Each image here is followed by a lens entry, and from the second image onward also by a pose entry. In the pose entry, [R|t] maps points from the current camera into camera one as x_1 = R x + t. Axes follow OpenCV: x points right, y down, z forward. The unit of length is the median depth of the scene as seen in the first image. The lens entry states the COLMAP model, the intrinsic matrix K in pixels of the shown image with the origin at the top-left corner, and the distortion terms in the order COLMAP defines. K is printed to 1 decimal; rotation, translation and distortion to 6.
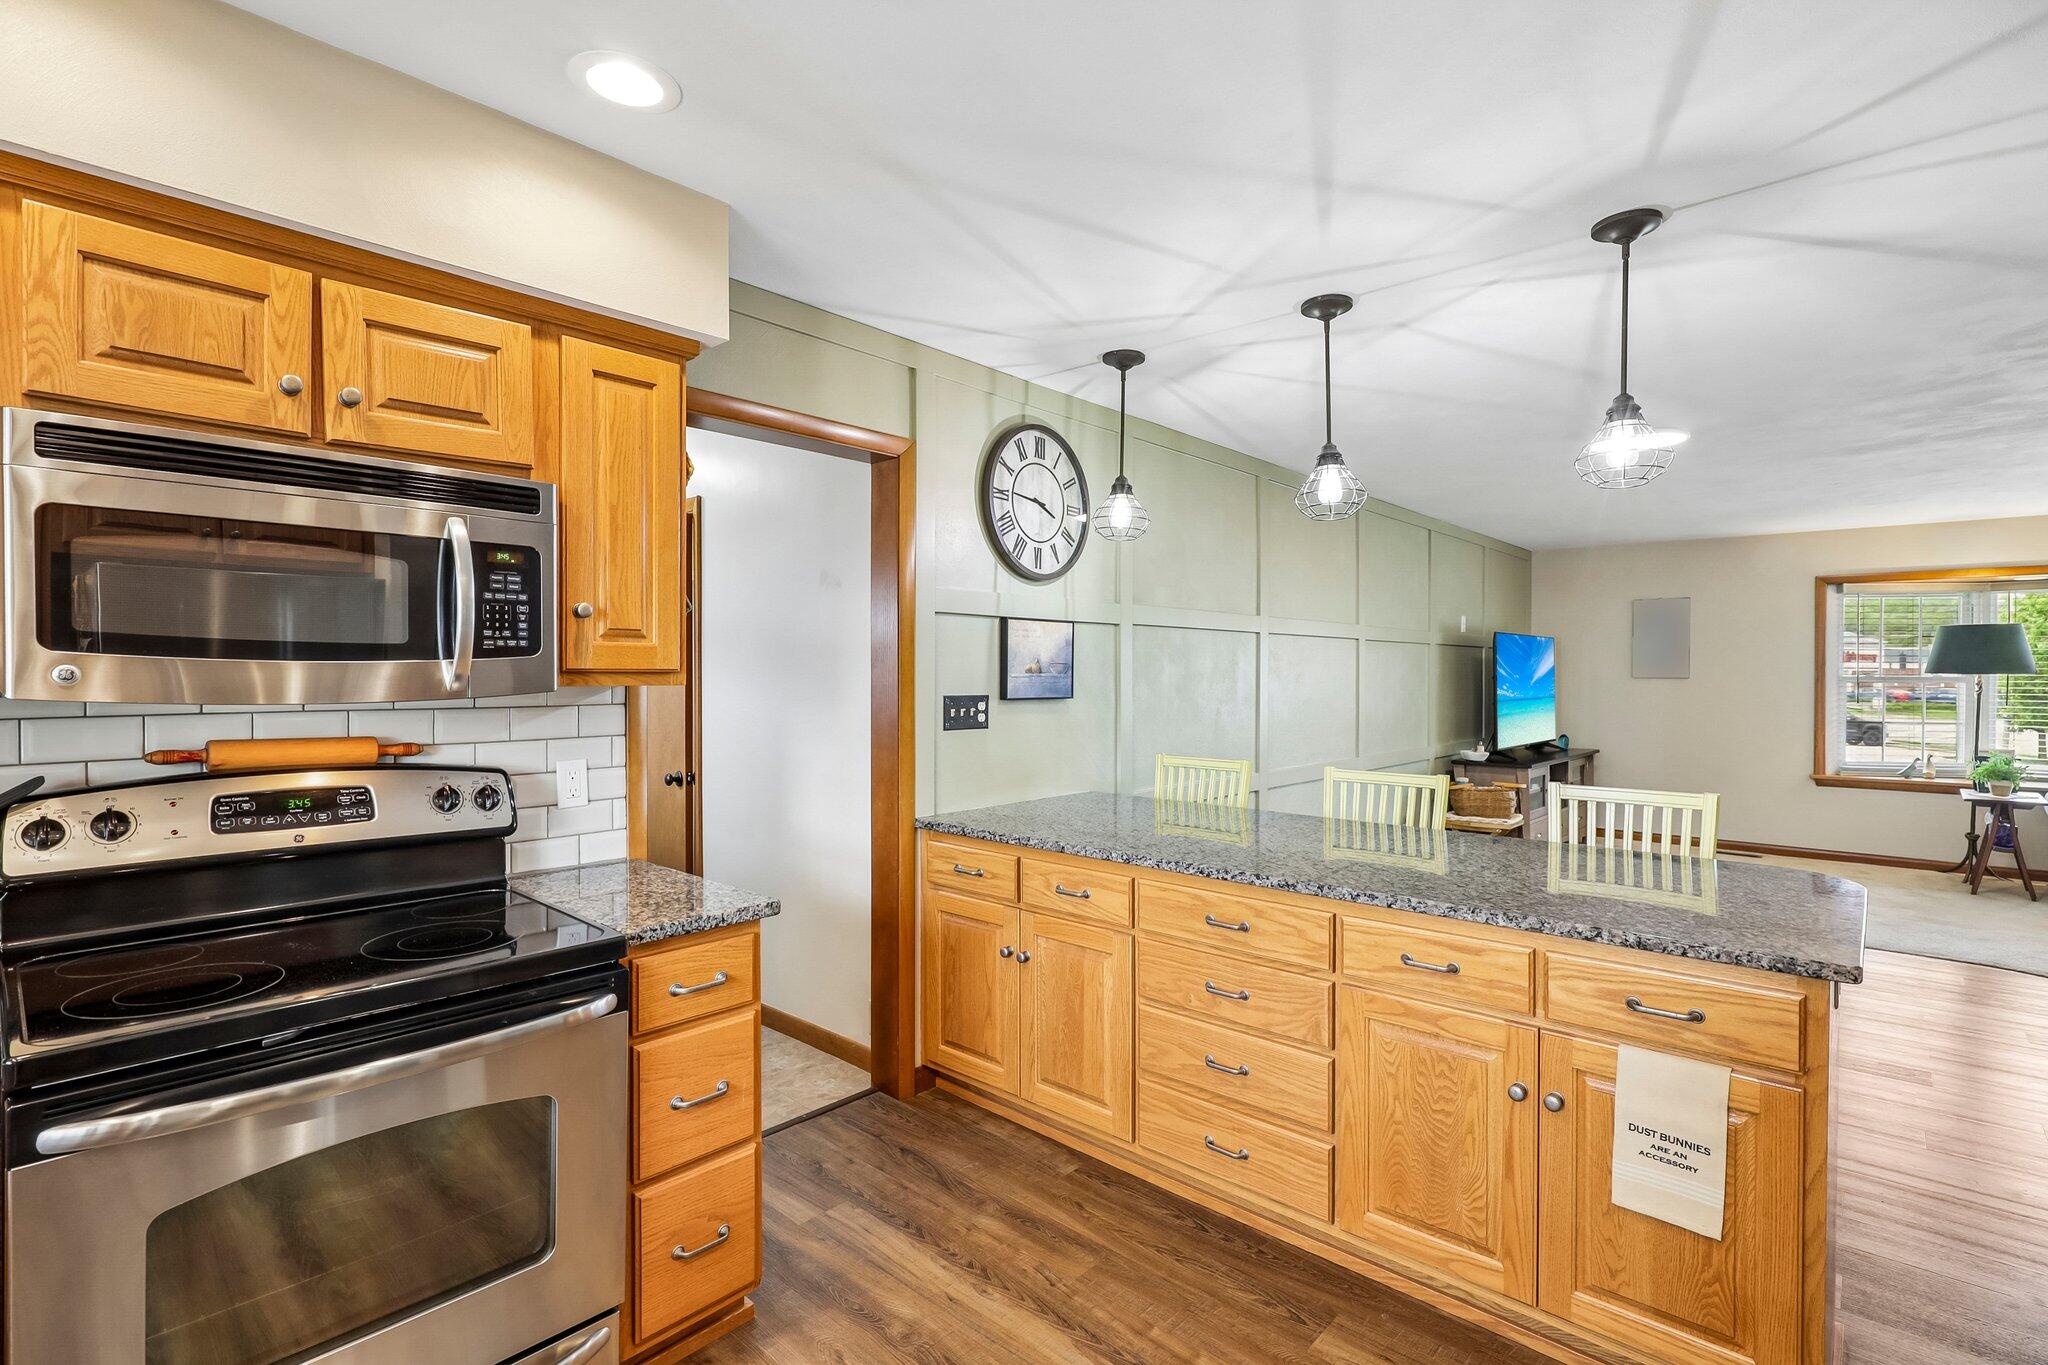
lens RADIAL K [[956.2, 0, 1016.2], [0, 956.2, 679.1], [0, 0, 1]] dist [-0.000098, -0.000276]
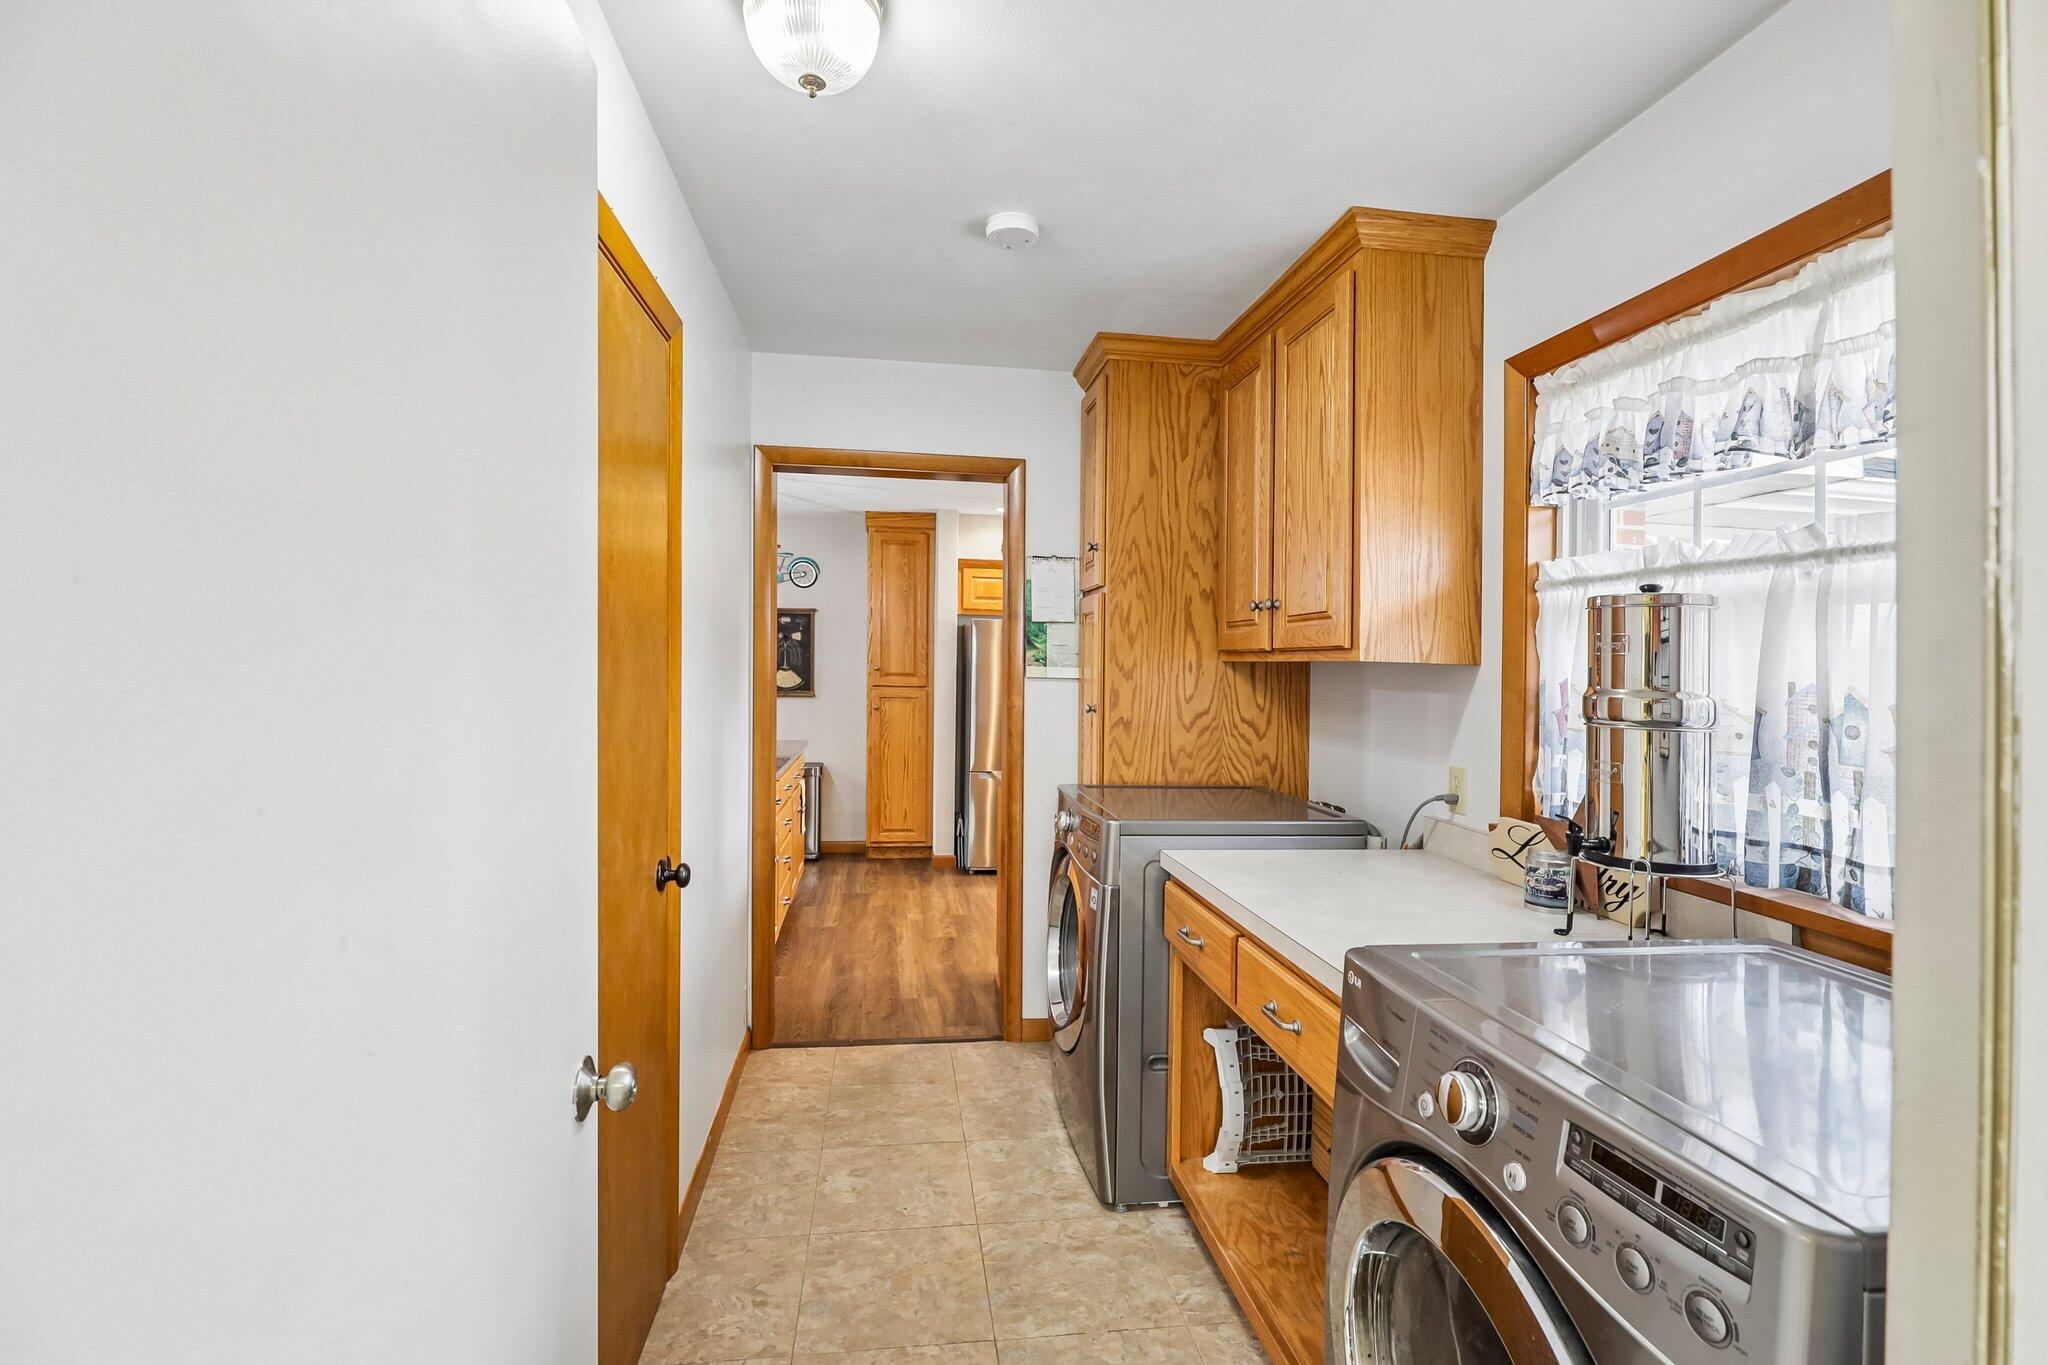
lens RADIAL K [[956.2, 0, 1018.9], [0, 956.2, 670.5], [0, 0, 1]] dist [-0.000098, -0.000276]
pose [[-0.777581, -0.016892, 0.628555, -1.204043], [-0.011639, 0.999854, 0.012472, -0.016077], [-0.628674, 0.002382, -0.777665, 1.931854]]
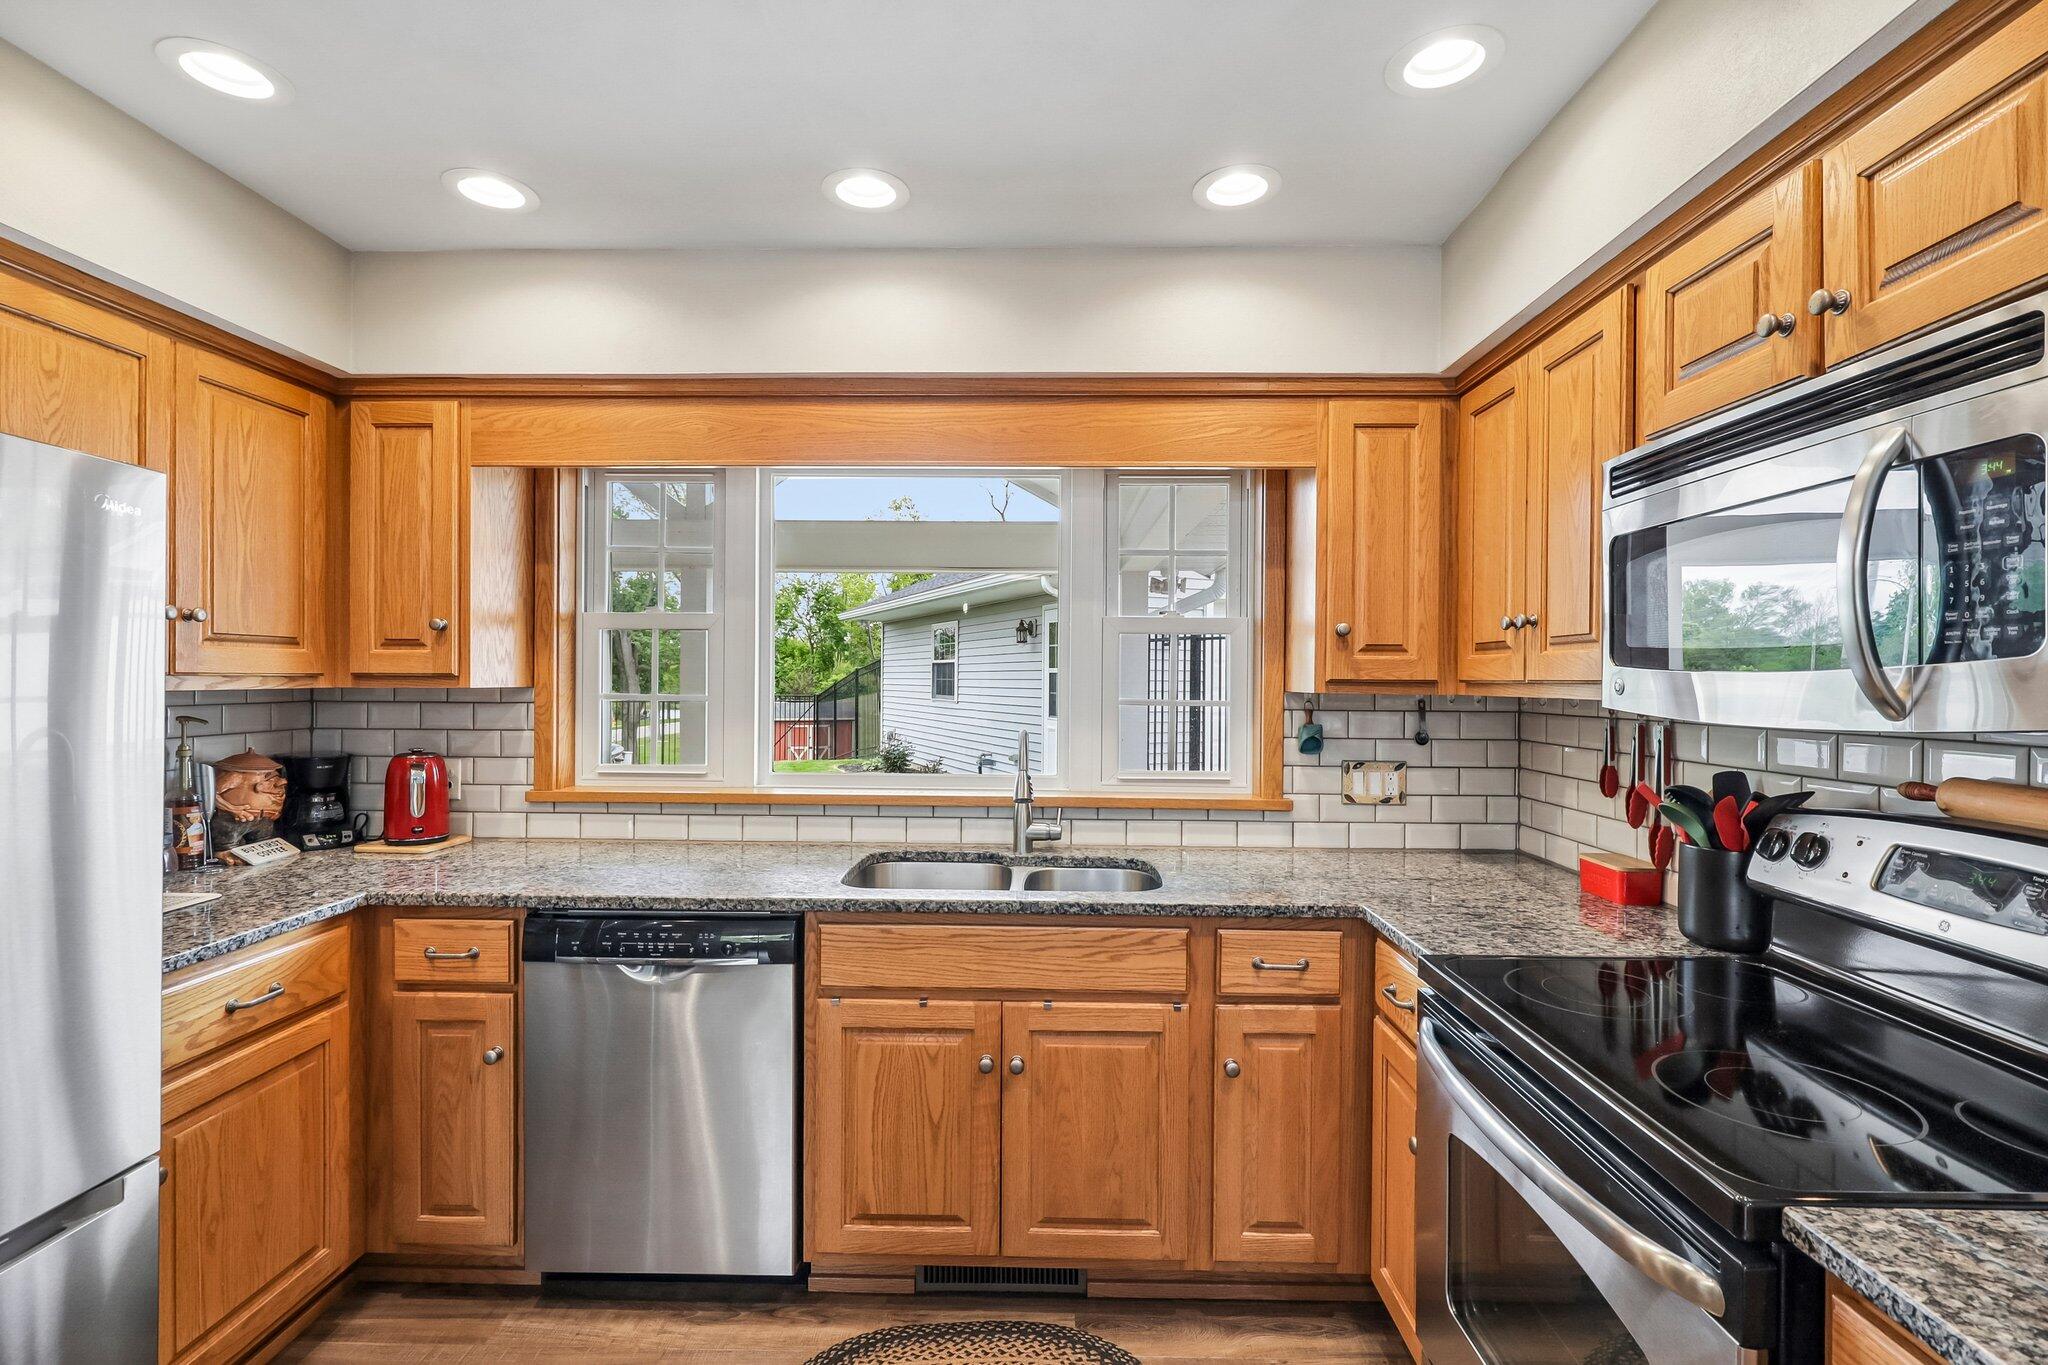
lens RADIAL K [[956.2, 0, 1028.5], [0, 956.2, 685.7], [0, 0, 1]] dist [-0.000098, -0.000276]
pose [[-0.751125, -0.002640, -0.660154, 0.143221], [-0.014037, 0.999830, 0.011973, -0.004896], [0.660010, 0.018260, -0.751034, 0.726921]]
